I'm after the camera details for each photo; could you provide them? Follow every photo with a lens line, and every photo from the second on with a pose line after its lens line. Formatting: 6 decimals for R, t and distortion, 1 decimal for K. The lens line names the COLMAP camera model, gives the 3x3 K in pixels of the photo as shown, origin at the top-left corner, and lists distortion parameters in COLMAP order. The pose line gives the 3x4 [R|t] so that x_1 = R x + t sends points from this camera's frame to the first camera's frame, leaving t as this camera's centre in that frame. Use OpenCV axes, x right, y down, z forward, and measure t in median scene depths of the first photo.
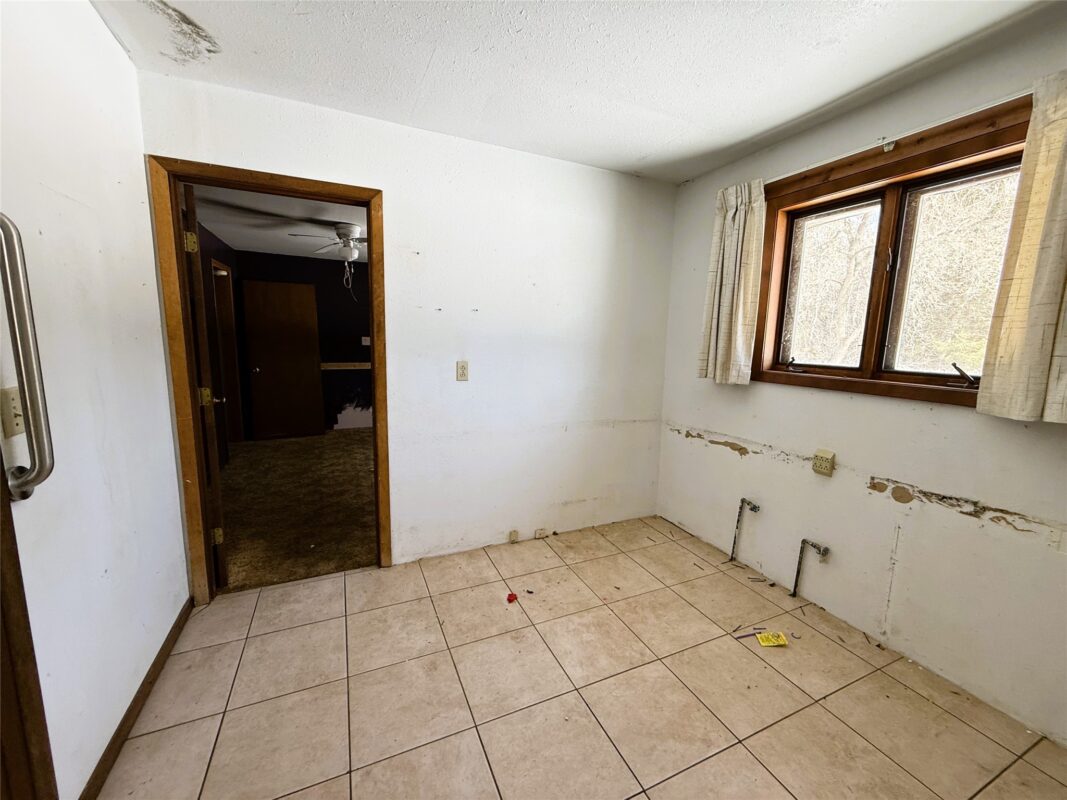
lens RADIAL K [[430.1, 0, 529.6], [0, 430.1, 398.9], [0, 0, 1]] dist [-0.002205, 0.000508]
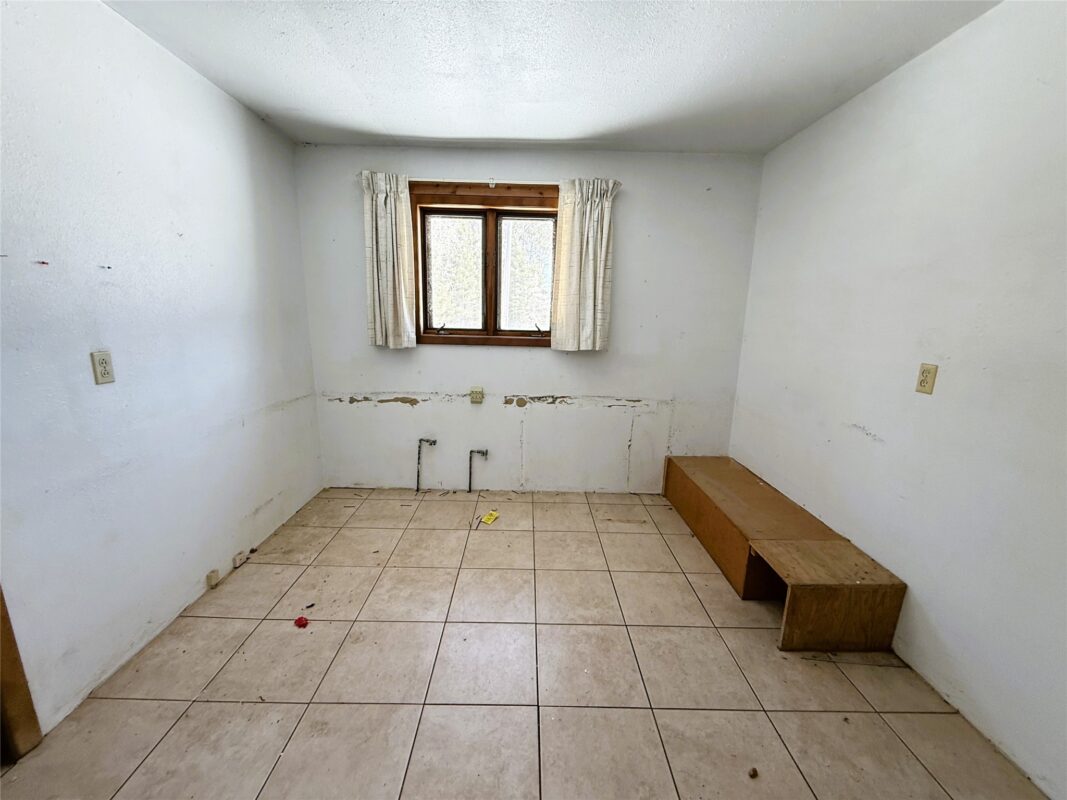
lens RADIAL K [[430.1, 0, 530.8], [0, 430.1, 400.2], [0, 0, 1]] dist [-0.002205, 0.000508]
pose [[0.392884, -0.201172, 0.897314, -0.576125], [0.119392, 0.978678, 0.167138, -0.059229], [-0.911804, 0.041466, 0.408526, 0.236350]]
